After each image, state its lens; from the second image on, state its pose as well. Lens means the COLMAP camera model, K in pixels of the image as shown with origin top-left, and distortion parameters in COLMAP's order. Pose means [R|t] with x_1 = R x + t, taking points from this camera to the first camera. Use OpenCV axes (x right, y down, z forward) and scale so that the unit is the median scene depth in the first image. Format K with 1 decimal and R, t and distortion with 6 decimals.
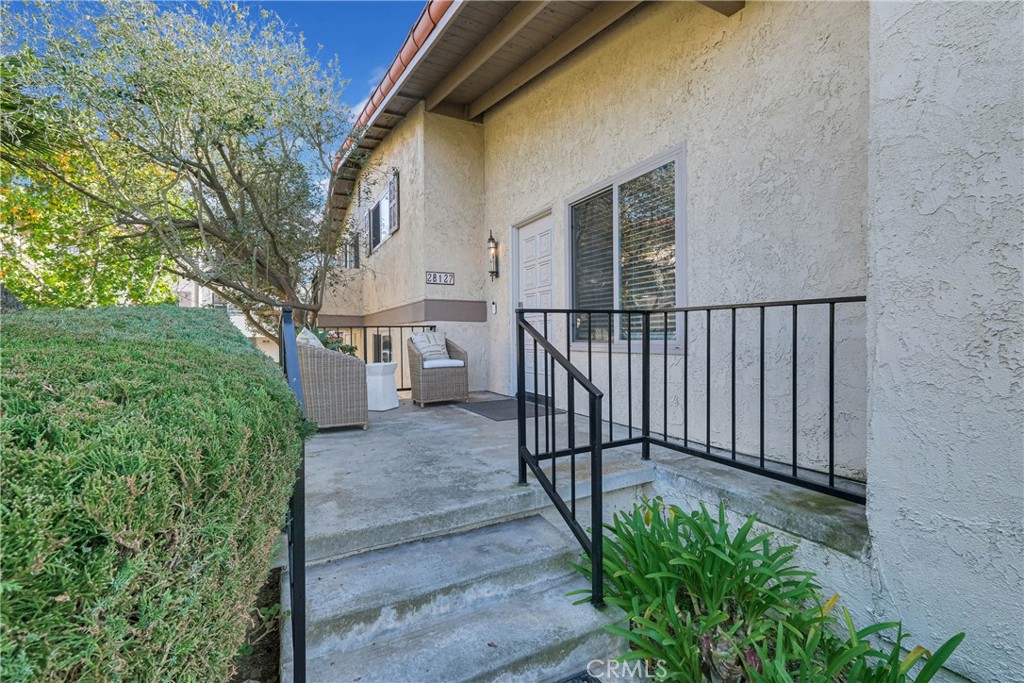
lens RADIAL K [[447.1, 0, 513.2], [0, 447.1, 339.4], [0, 0, 1]] dist [-0.001962, 0.000118]
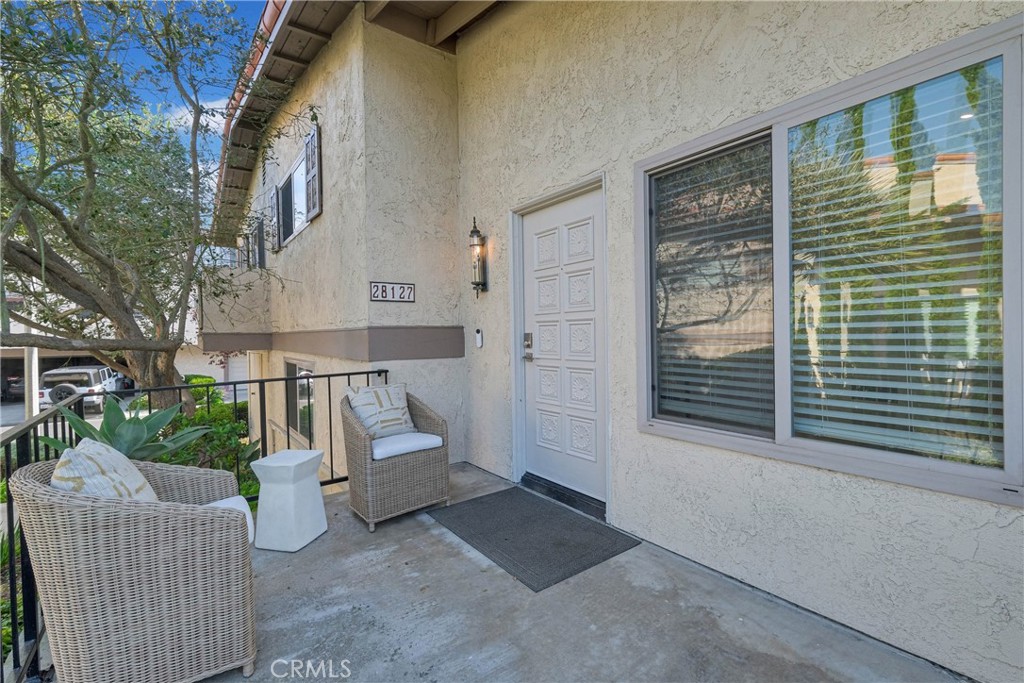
lens RADIAL K [[447.1, 0, 511.5], [0, 447.1, 340.6], [0, 0, 1]] dist [-0.001962, 0.000118]
pose [[0.988206, -0.011120, 0.152725, -0.095805], [0.009745, 0.999905, 0.009751, -0.073814], [-0.152819, -0.008148, 0.988221, 0.356684]]
